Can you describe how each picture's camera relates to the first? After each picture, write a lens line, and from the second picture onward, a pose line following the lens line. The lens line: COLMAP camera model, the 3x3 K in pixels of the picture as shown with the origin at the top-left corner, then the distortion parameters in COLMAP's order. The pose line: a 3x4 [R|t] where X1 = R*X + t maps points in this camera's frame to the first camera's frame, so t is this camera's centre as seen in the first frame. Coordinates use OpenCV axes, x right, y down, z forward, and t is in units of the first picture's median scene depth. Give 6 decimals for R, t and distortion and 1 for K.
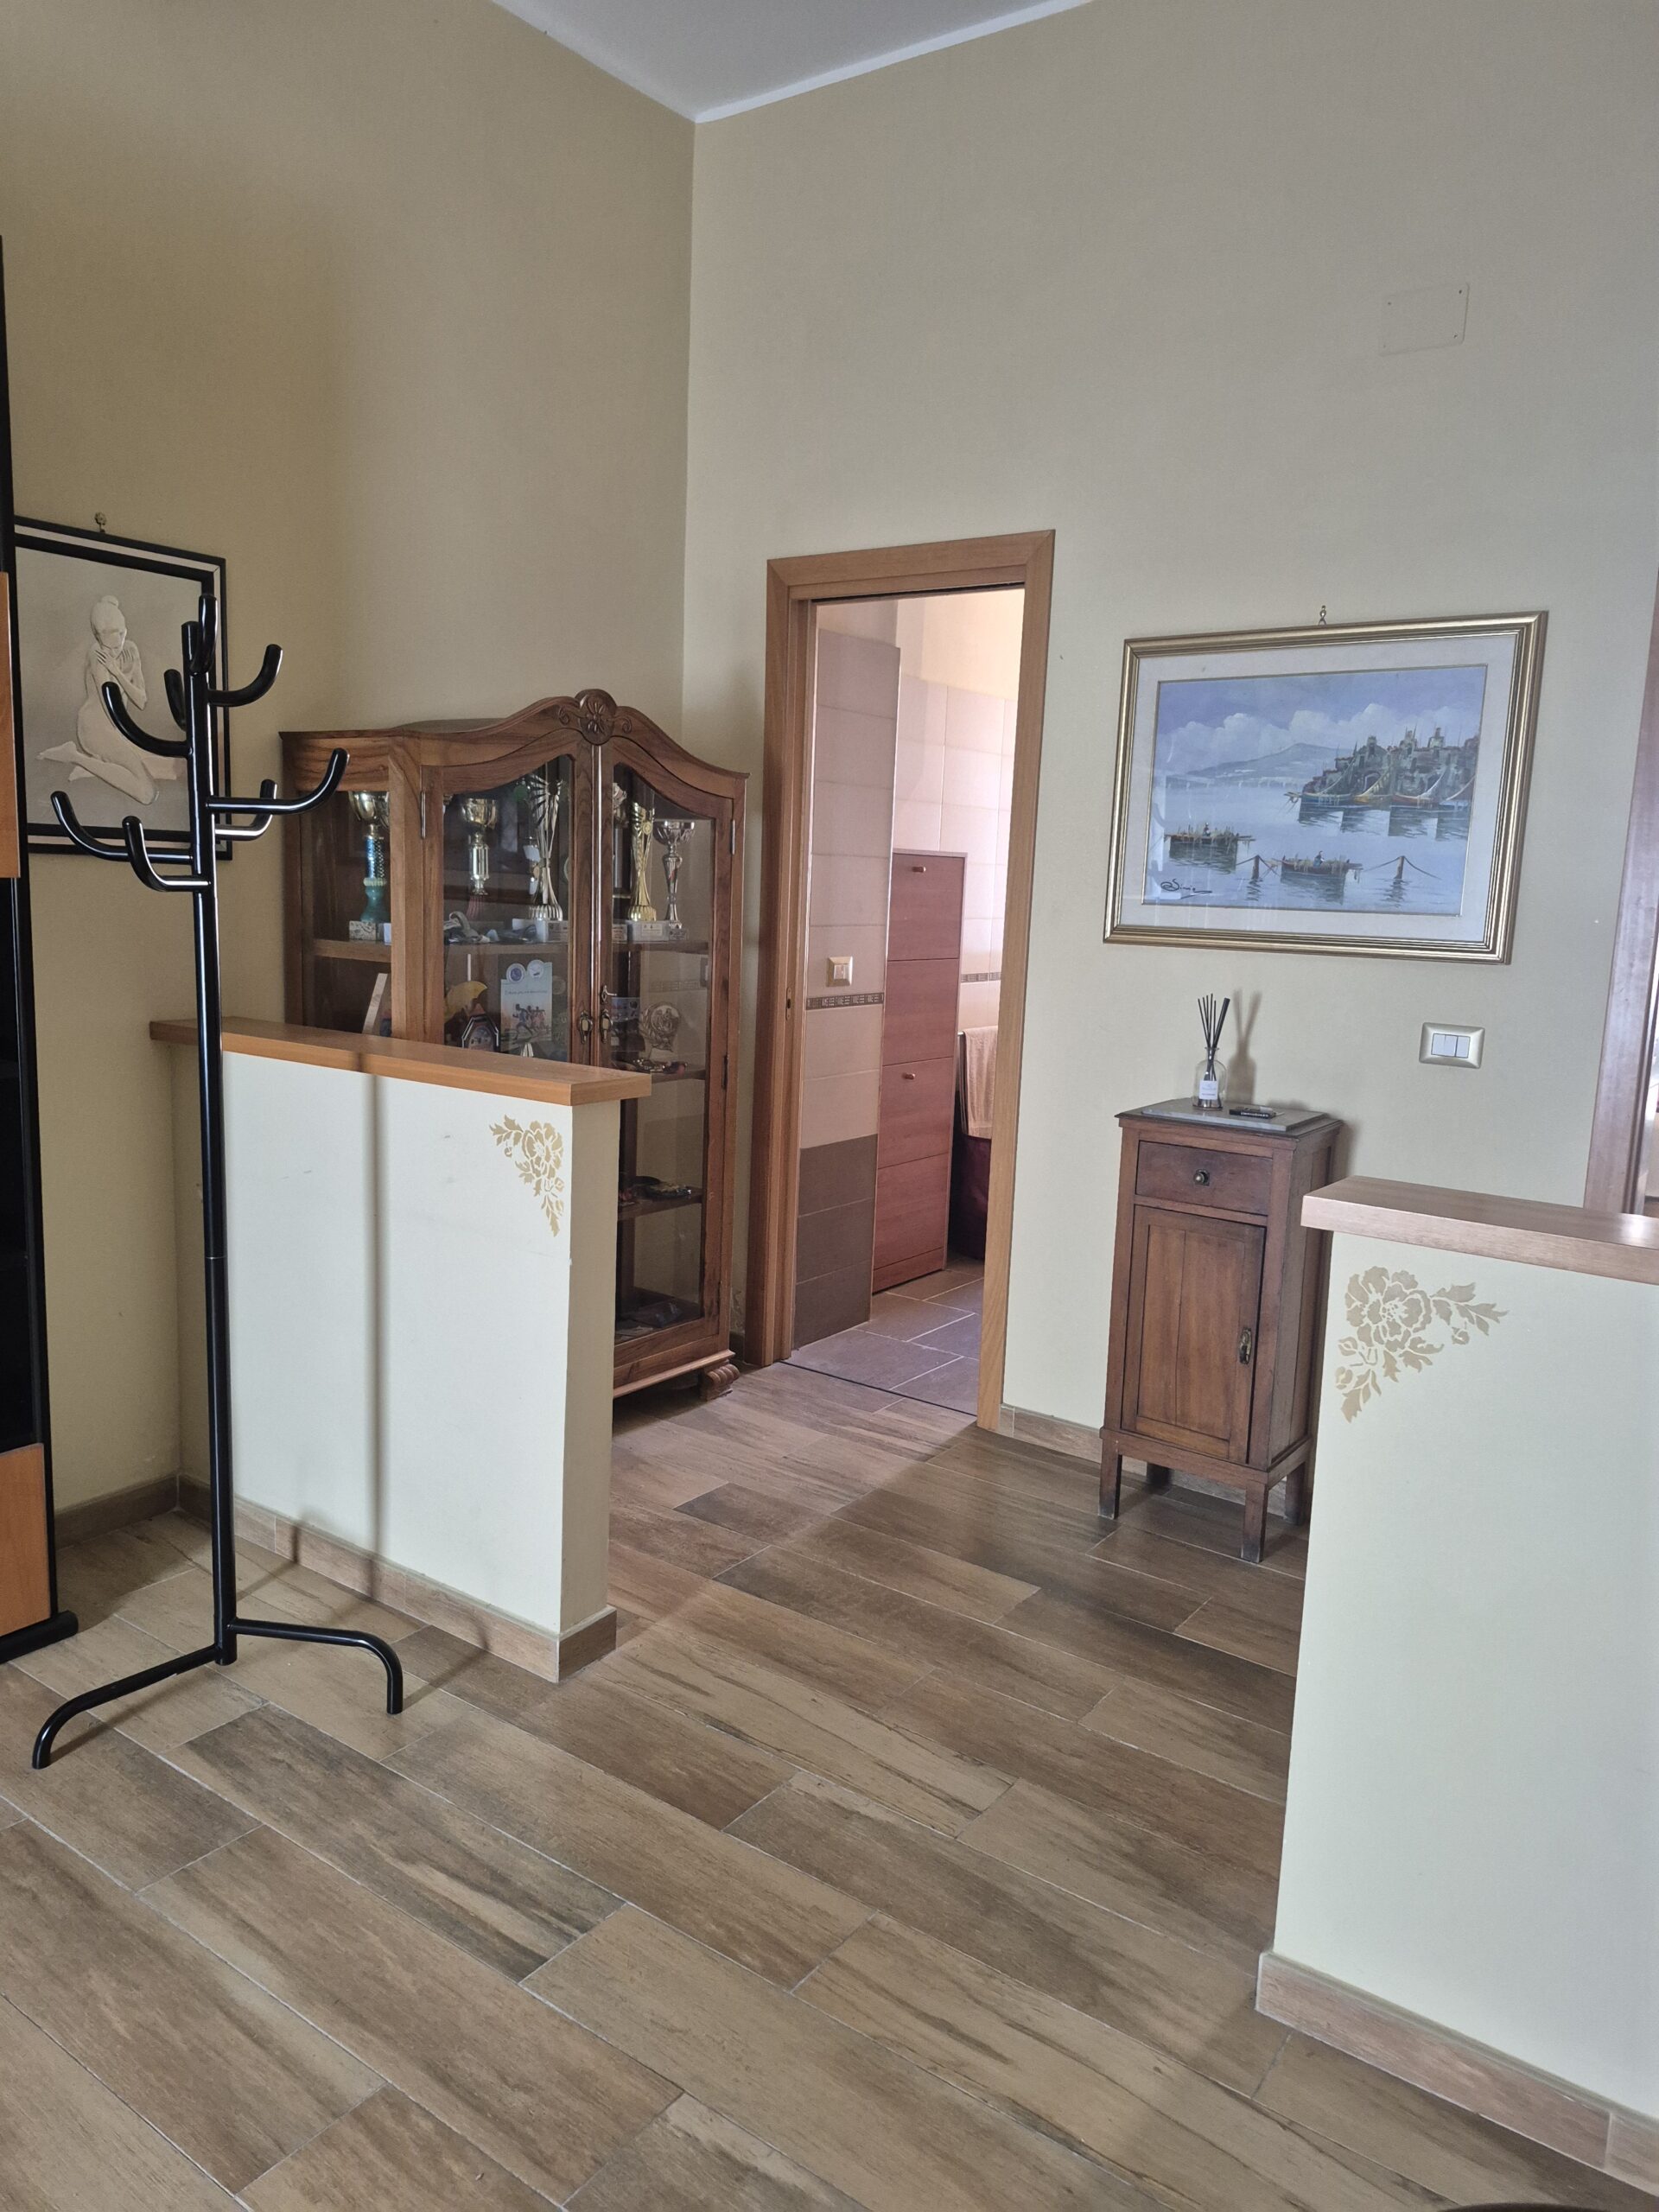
lens RADIAL K [[1530.5, 0, 823.7], [0, 1530.5, 1121.3], [0, 0, 1]] dist [0.100208, -0.118245]
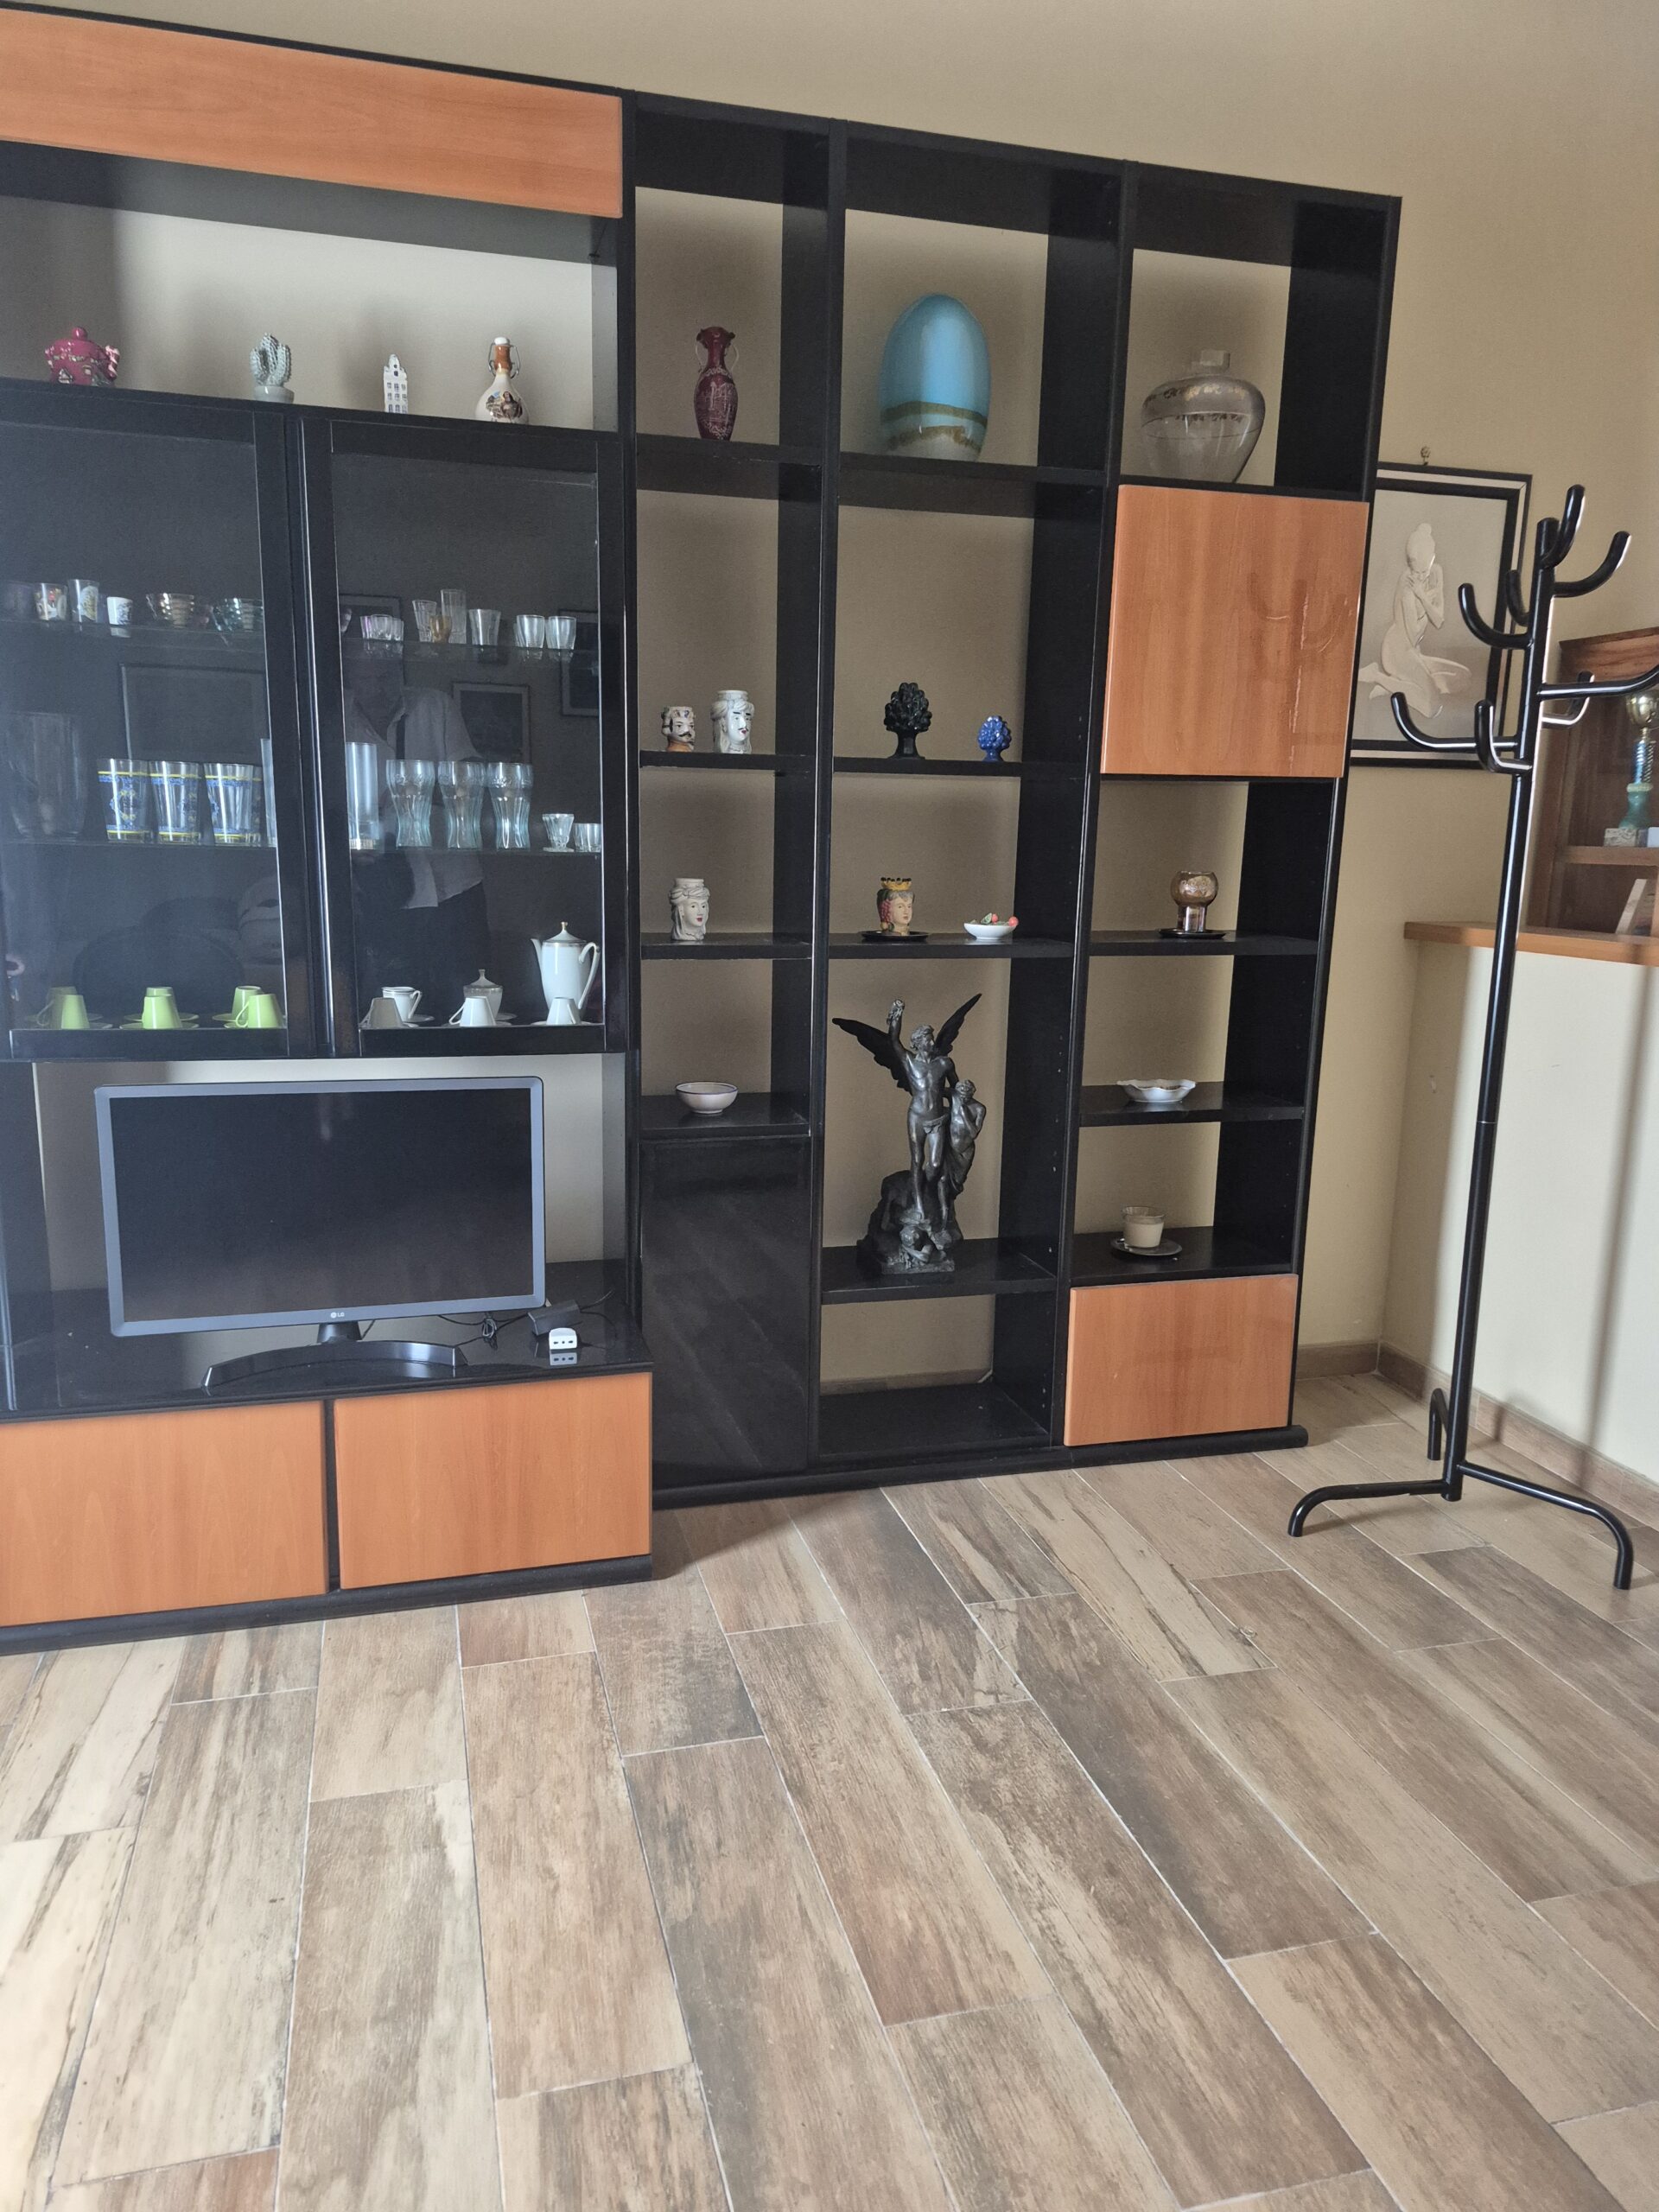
lens RADIAL K [[1542.6, 0, 830.8], [0, 1542.6, 1134.0], [0, 0, 1]] dist [0.097015, -0.107220]
pose [[0.786505, 0.103917, -0.608778, -0.088145], [-0.092196, 0.994452, 0.050639, 0.081764], [0.610663, 0.016299, 0.791723, -0.132287]]
